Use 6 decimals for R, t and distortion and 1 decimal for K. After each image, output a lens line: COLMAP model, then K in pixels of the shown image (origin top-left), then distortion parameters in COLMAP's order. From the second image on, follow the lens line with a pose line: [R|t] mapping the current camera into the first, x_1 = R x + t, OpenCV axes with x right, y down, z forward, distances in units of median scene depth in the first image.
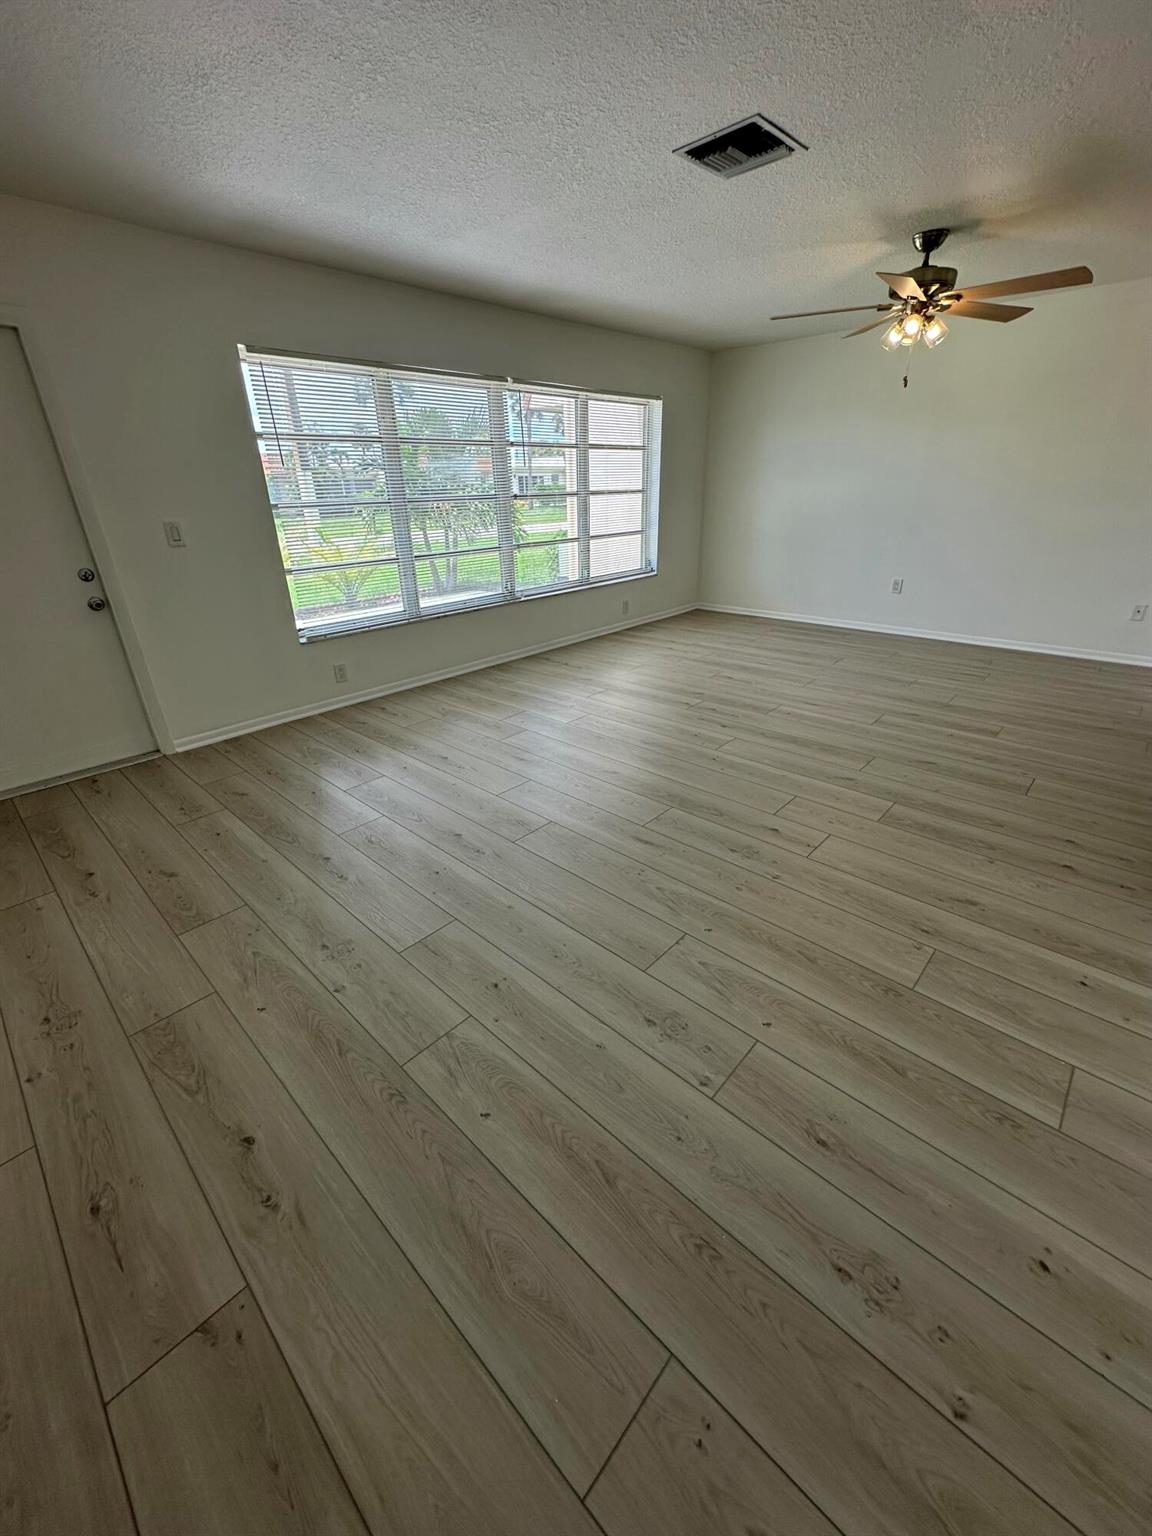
lens RADIAL K [[614.6, 0, 577.6], [0, 614.6, 767.5], [0, 0, 1]] dist [0.000119, 0.000171]
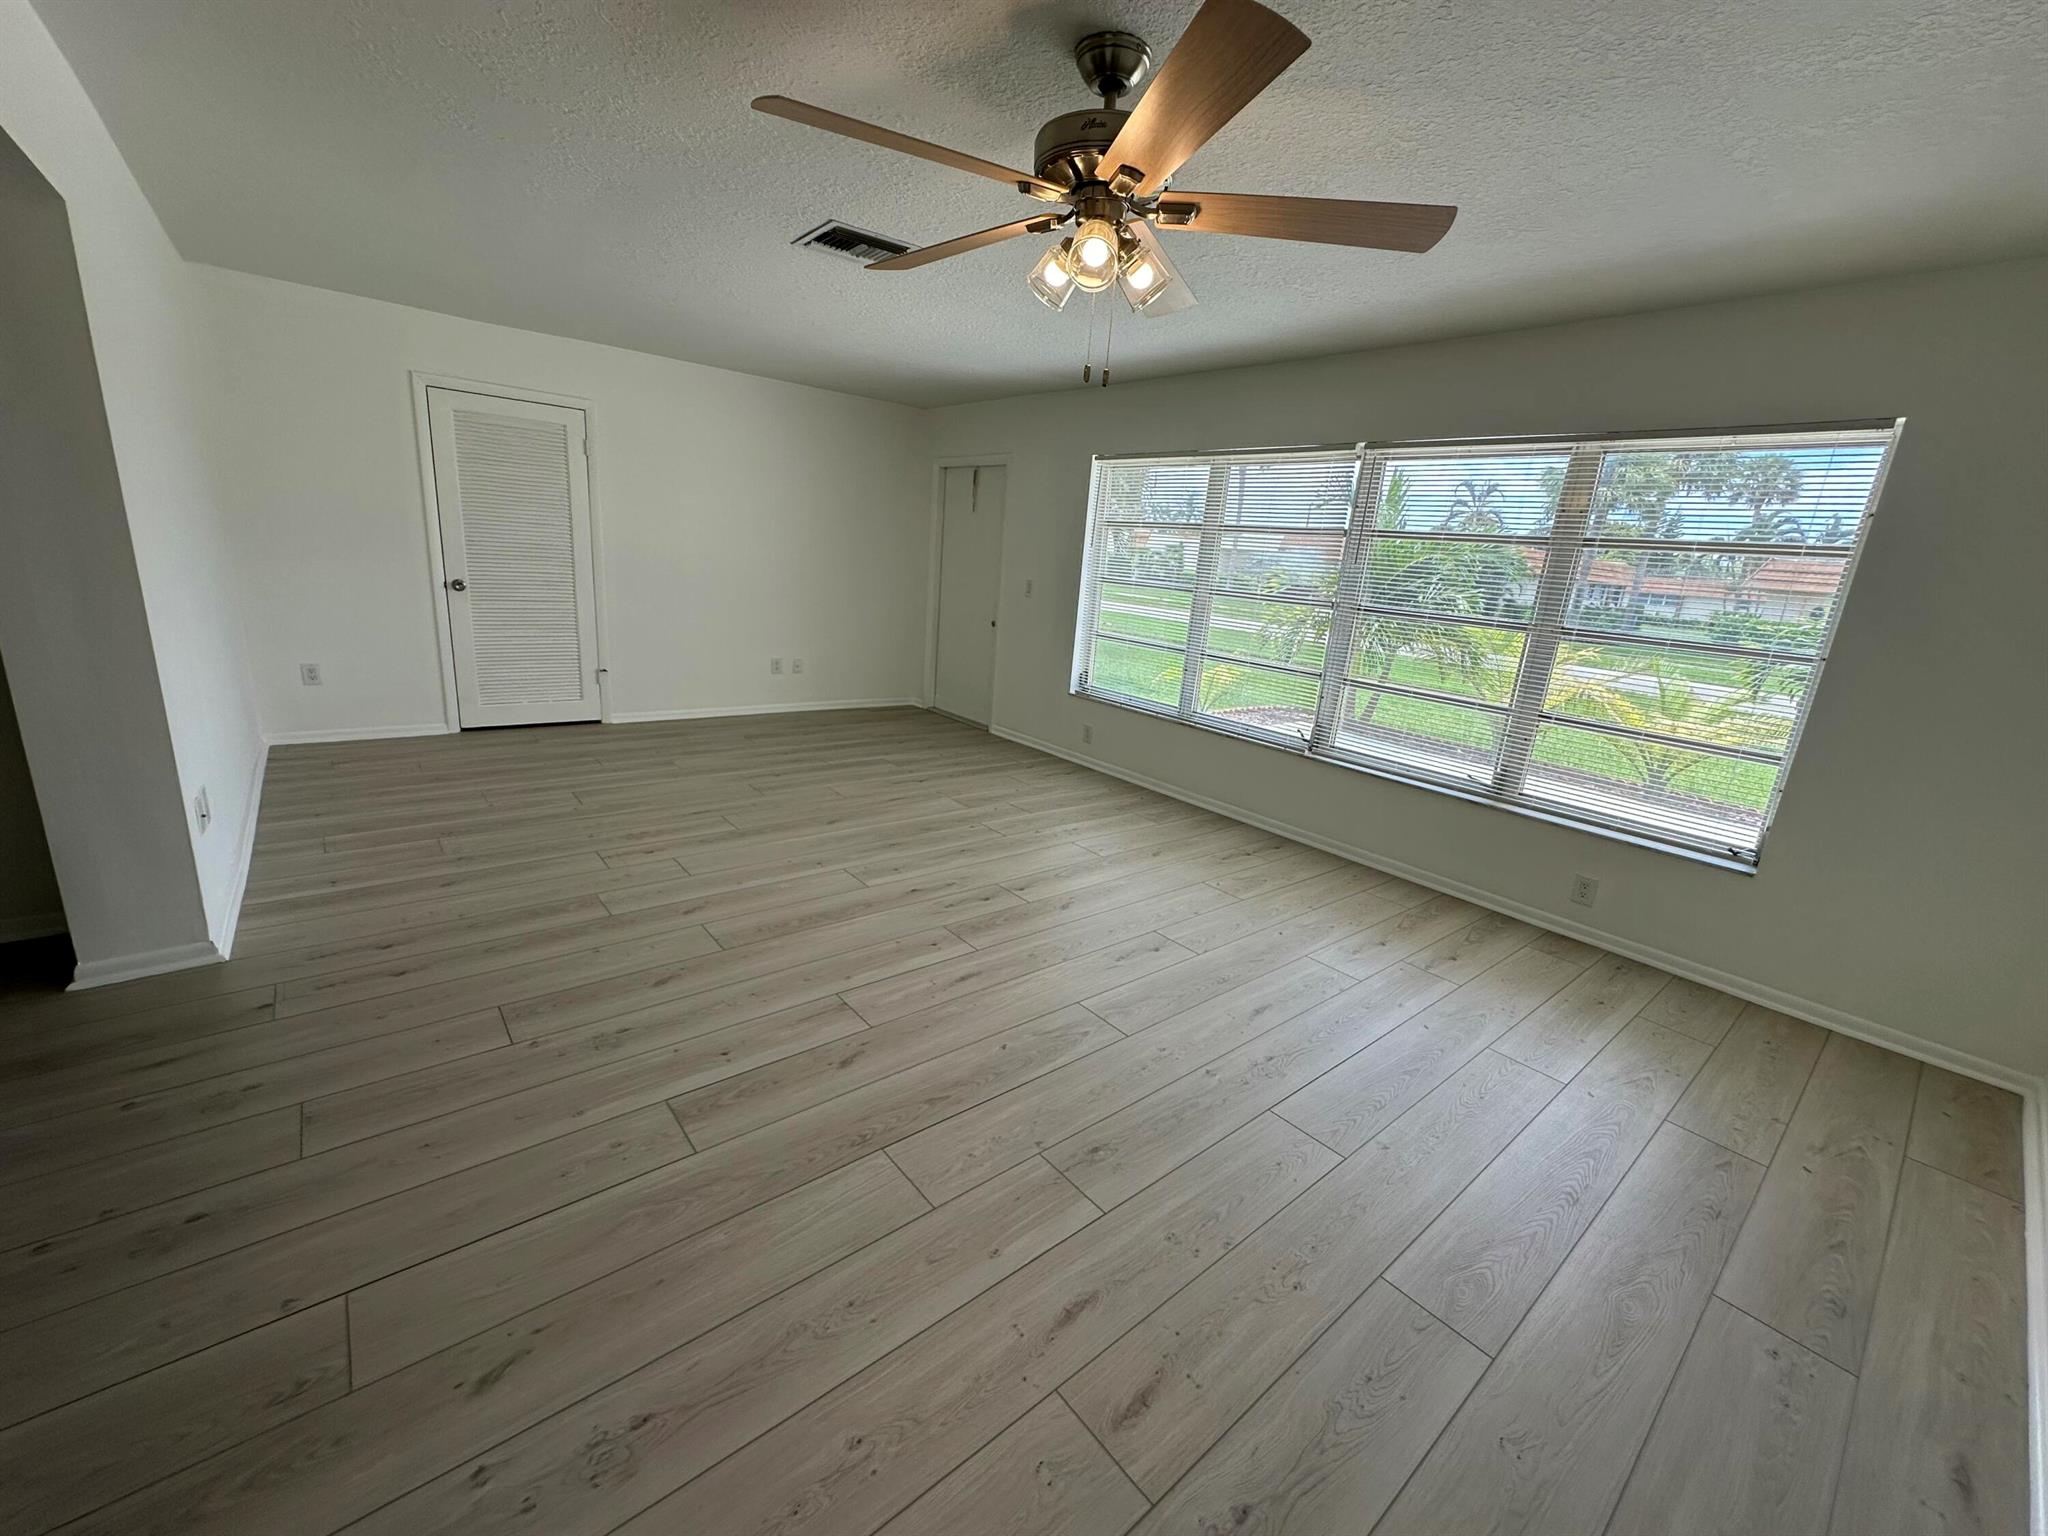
lens RADIAL K [[819.5, 0, 1024.0], [0, 819.5, 768.0], [0, 0, 1]] dist [0.000119, 0.000171]
pose [[-0.132580, 0.268773, -0.954036, 1.144252], [-0.483393, 0.822769, 0.298968, -0.555967], [0.865306, 0.500811, 0.020840, 1.083914]]
